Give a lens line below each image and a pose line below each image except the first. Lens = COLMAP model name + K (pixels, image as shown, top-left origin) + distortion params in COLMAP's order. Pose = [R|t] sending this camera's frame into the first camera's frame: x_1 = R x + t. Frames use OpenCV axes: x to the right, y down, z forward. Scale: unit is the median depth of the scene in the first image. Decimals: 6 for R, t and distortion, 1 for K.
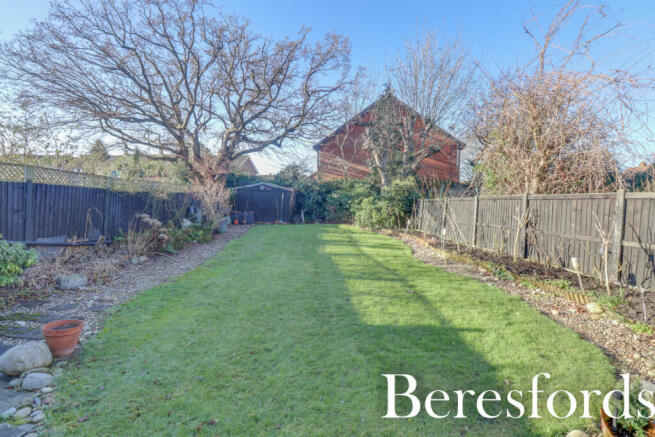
lens RADIAL K [[304.4, 0, 331.3], [0, 304.4, 216.6], [0, 0, 1]] dist [-0.017951, -0.001159]
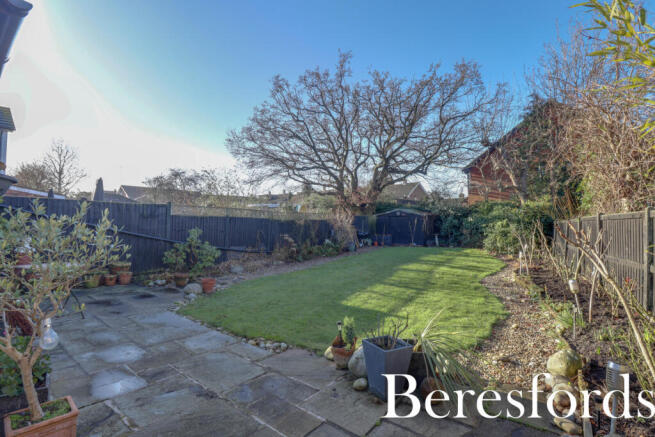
lens RADIAL K [[304.4, 0, 324.6], [0, 304.4, 220.6], [0, 0, 1]] dist [-0.017951, -0.001159]
pose [[0.812668, -0.019735, -0.582392, 0.207431], [-0.020414, 0.997849, -0.062298, 0.006295], [0.582369, 0.062516, 0.810517, -0.068959]]
